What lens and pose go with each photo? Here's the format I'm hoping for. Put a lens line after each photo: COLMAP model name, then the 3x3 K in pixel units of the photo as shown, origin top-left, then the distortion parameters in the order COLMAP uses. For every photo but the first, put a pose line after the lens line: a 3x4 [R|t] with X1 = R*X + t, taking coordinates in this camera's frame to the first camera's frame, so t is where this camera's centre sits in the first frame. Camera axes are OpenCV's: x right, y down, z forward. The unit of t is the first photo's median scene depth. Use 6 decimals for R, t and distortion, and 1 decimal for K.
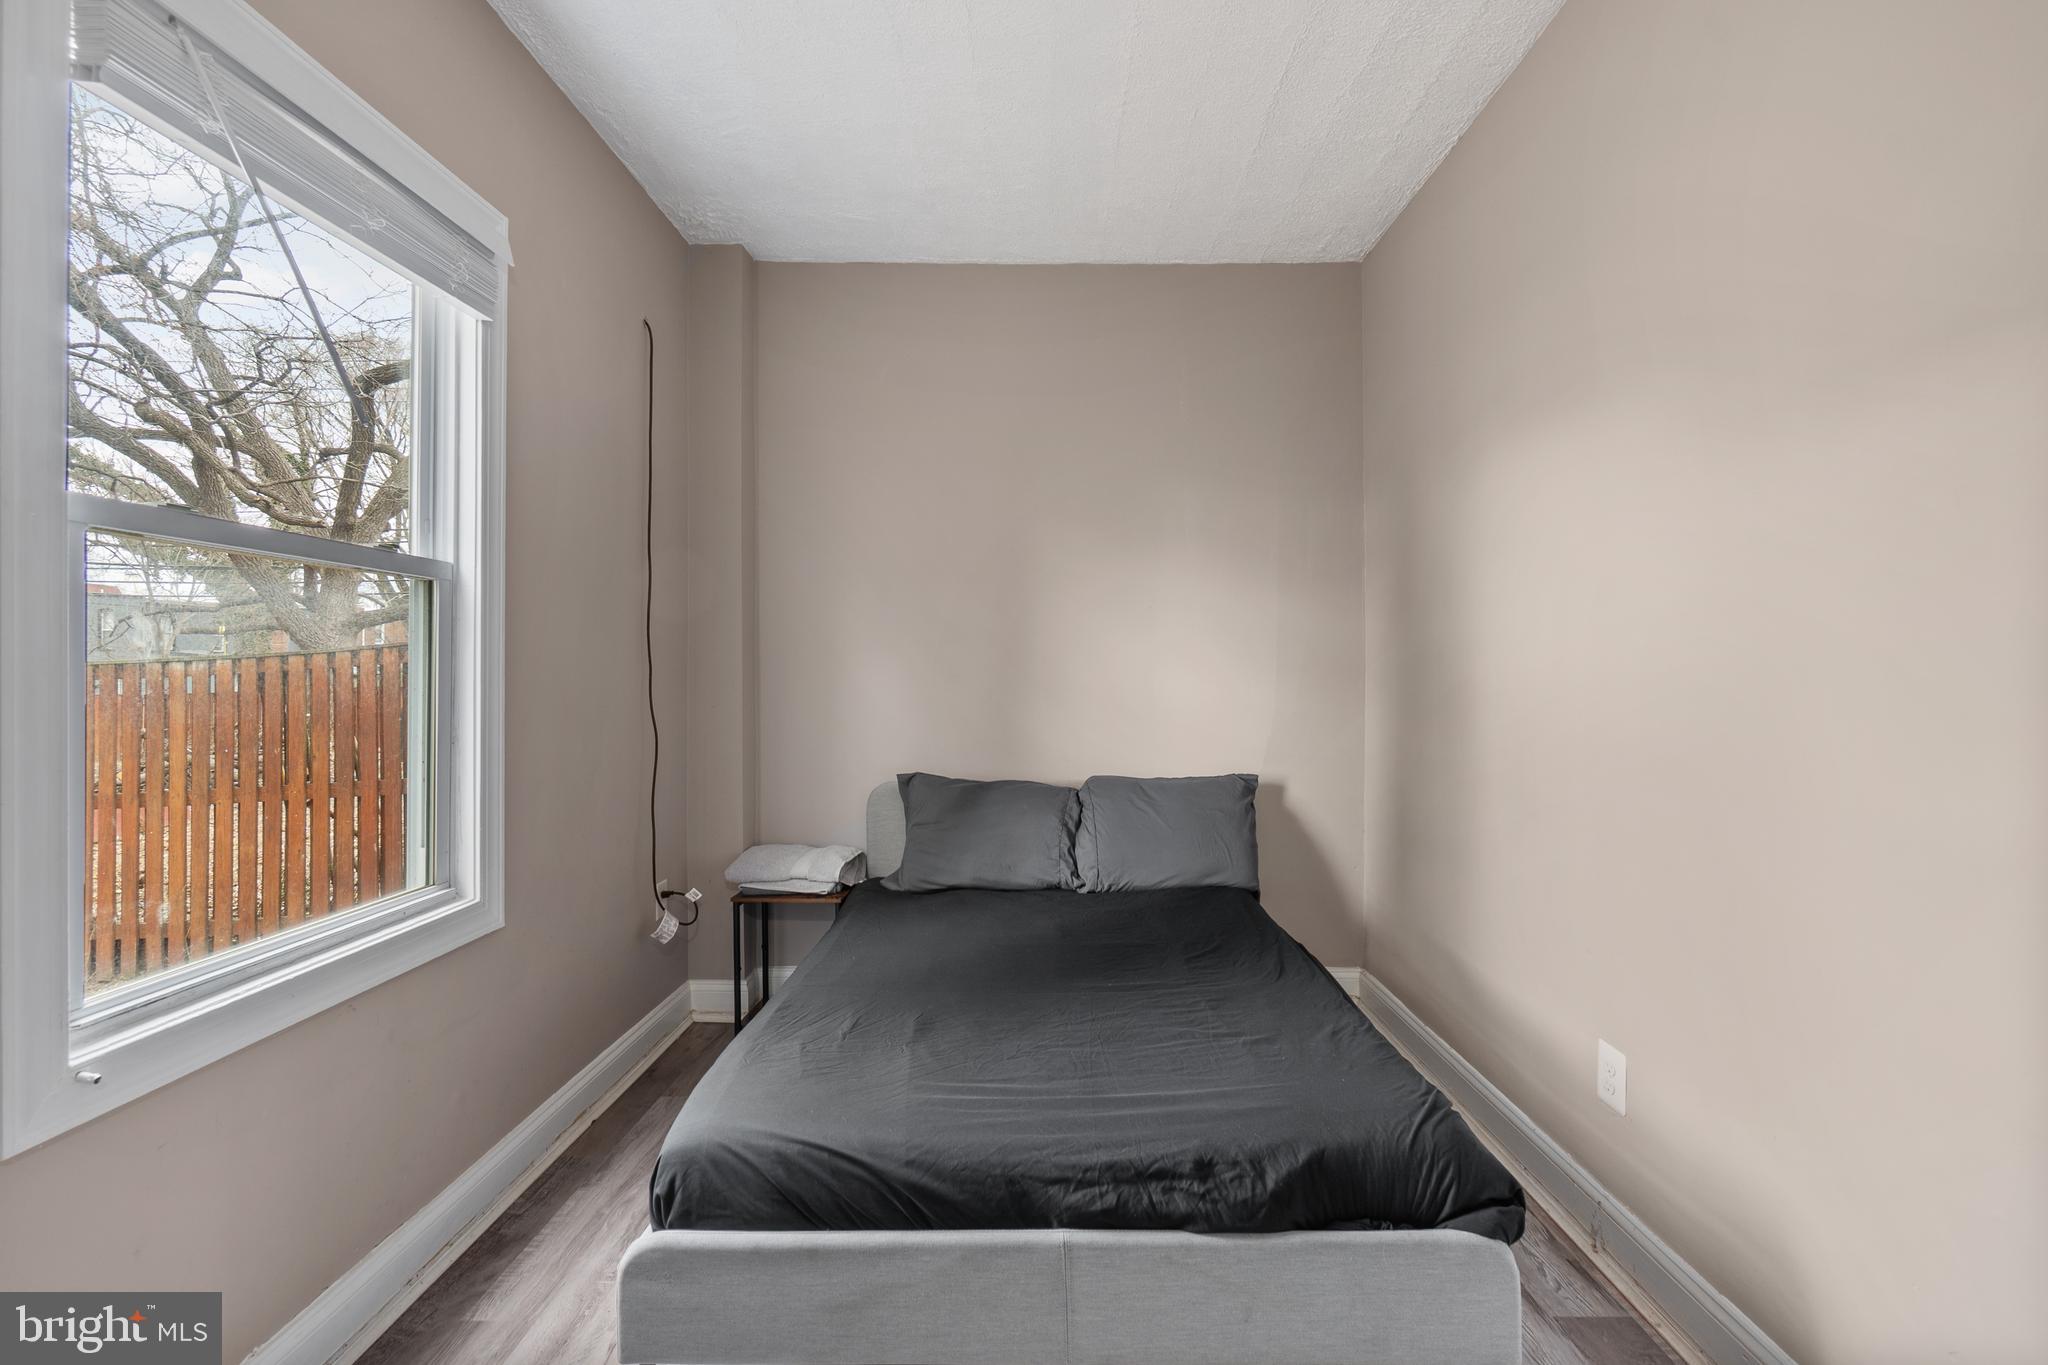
lens RADIAL K [[871.1, 0, 1030.5], [0, 871.1, 668.9], [0, 0, 1]] dist [-0.076414, 0.057861]
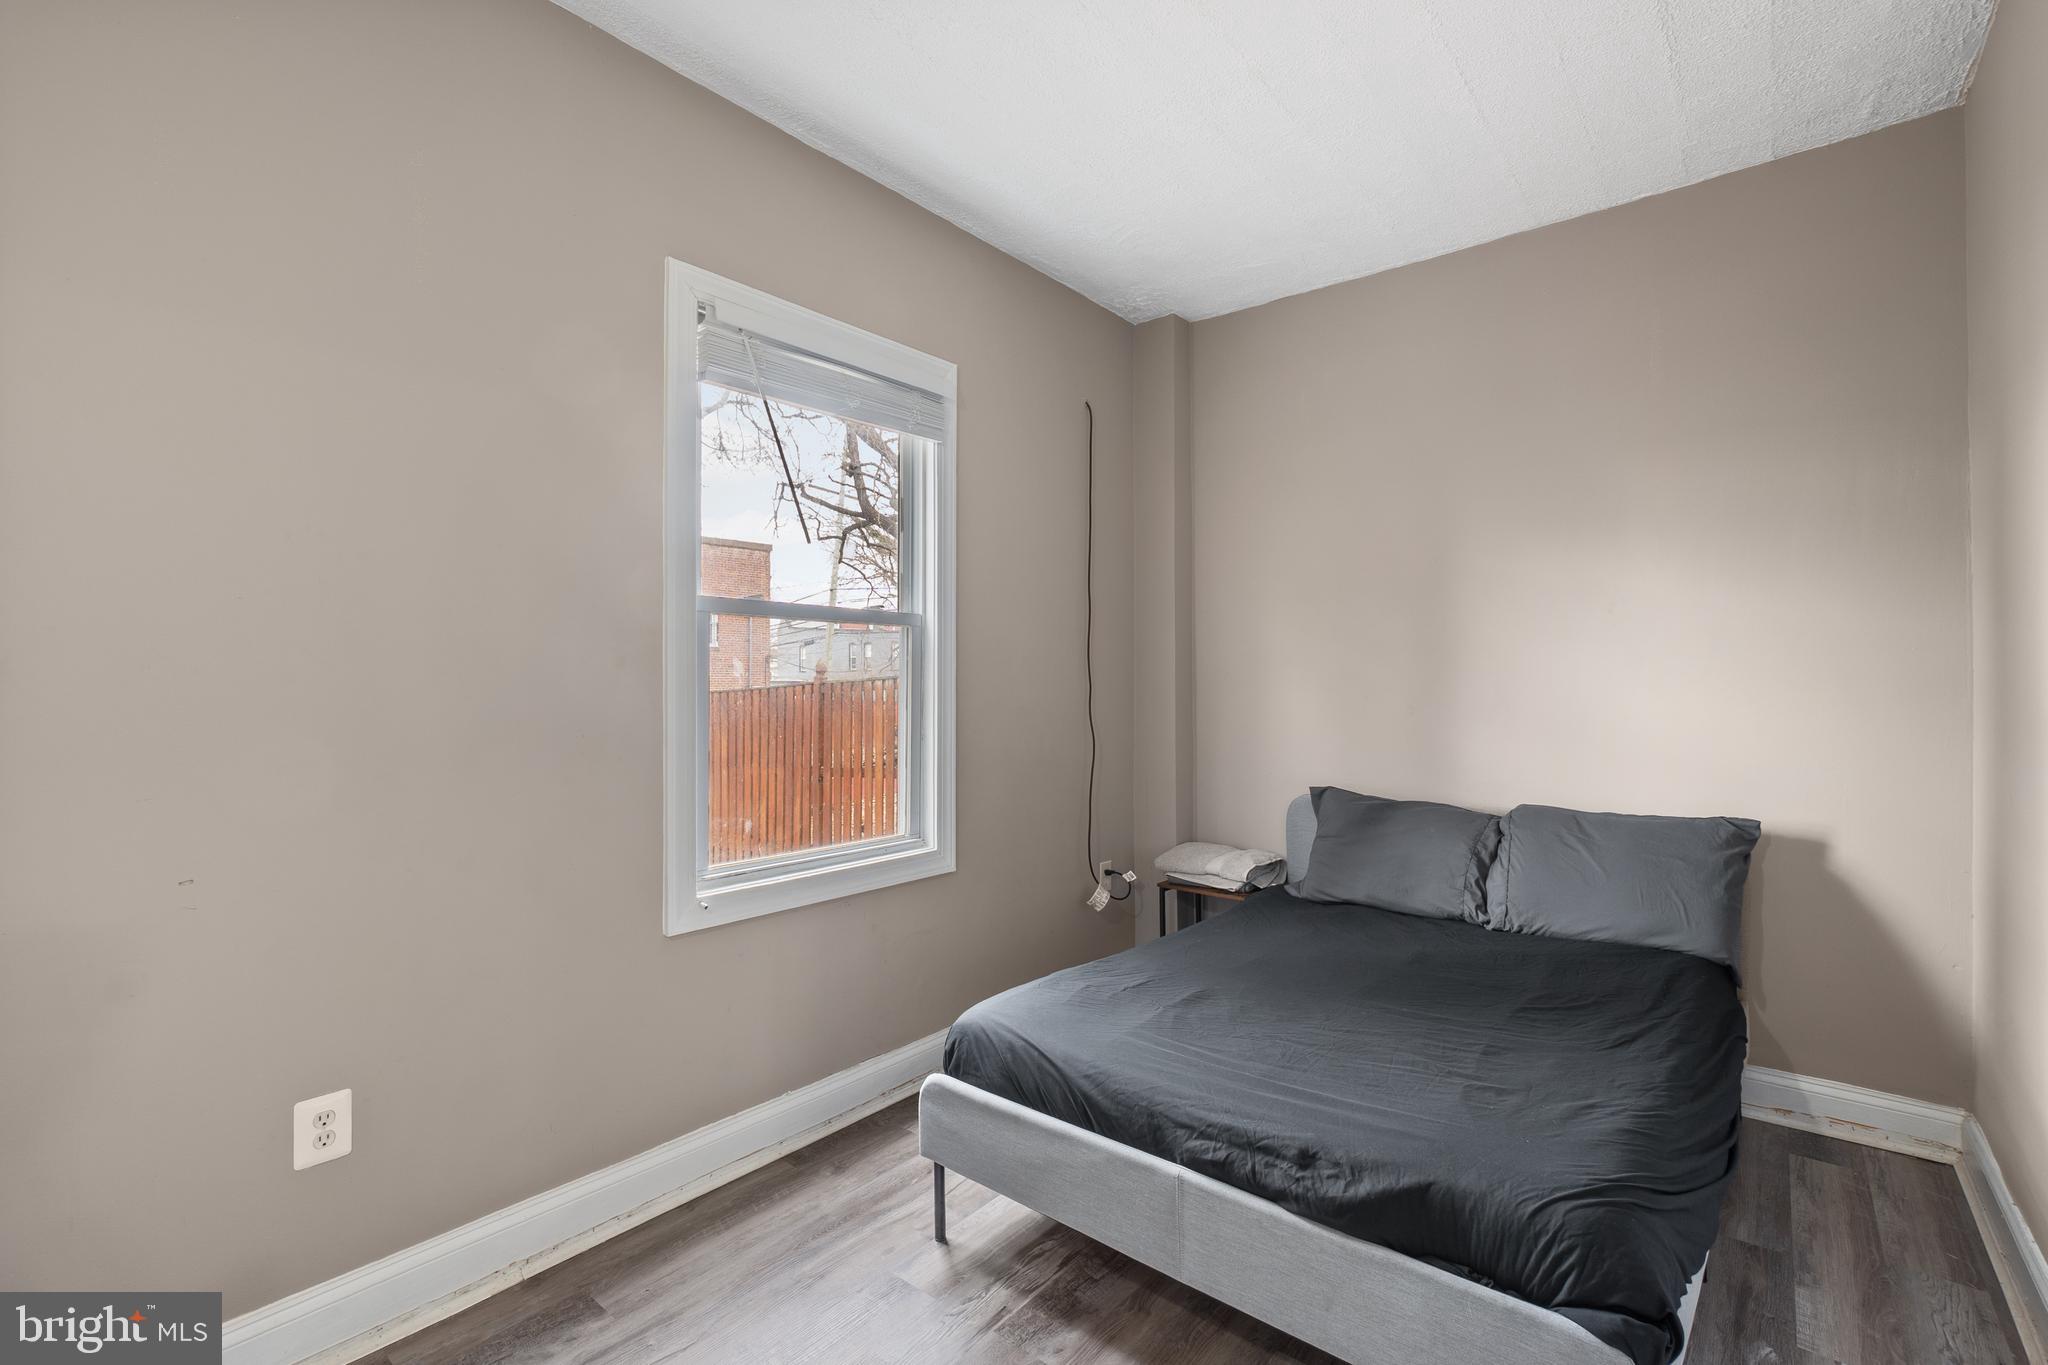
lens RADIAL K [[875.1, 0, 1015.7], [0, 875.1, 680.6], [0, 0, 1]] dist [-0.019241, 0.004038]
pose [[0.767059, -0.003818, -0.641565, 0.414095], [0.003011, 0.999993, -0.002352, -0.008688], [0.641570, -0.000127, 0.767065, -0.047572]]
